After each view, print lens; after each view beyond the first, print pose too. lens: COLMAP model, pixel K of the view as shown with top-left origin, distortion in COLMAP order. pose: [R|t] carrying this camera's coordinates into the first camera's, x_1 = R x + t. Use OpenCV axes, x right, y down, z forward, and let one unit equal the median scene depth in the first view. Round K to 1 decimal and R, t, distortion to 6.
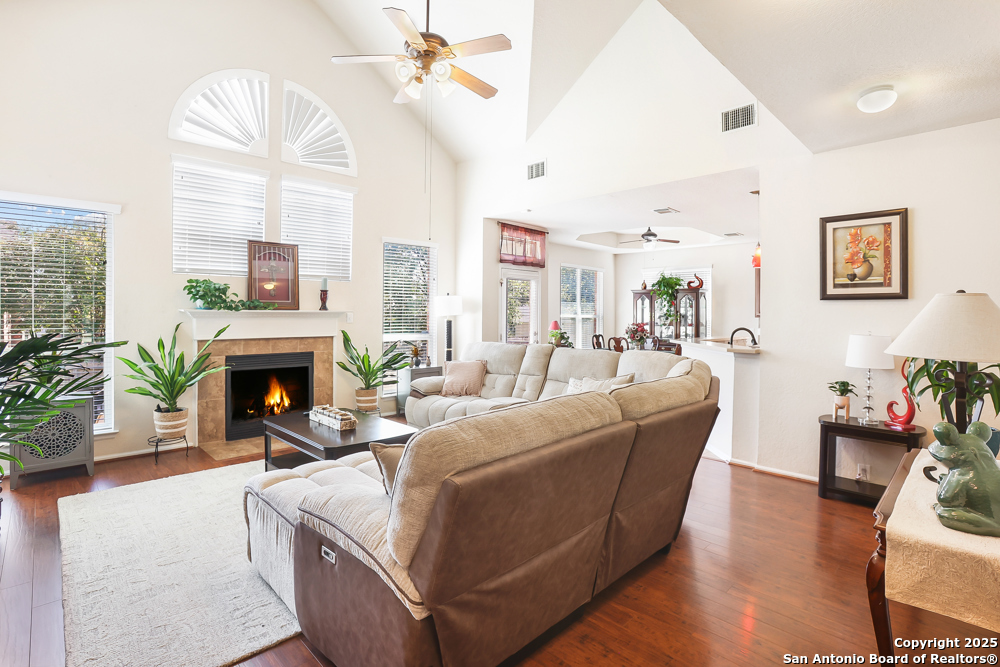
lens RADIAL K [[487.1, 0, 507.1], [0, 487.1, 299.6], [0, 0, 1]] dist [-0.059049, 0.017293]
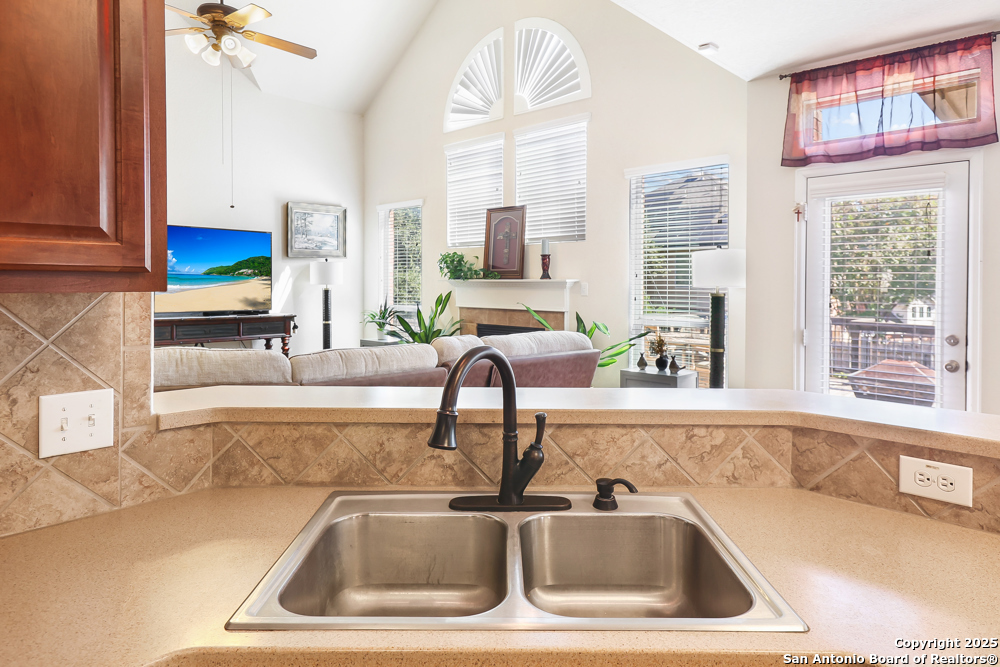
lens RADIAL K [[617.0, 0, 490.8], [0, 617.0, 295.6], [0, 0, 1]] dist [0.022372, 0.002077]
pose [[0.014443, 0.016873, -0.999753, 0.681608], [0.023869, 0.999567, 0.017215, 0.030360], [0.999611, -0.024112, 0.014034, 0.896074]]
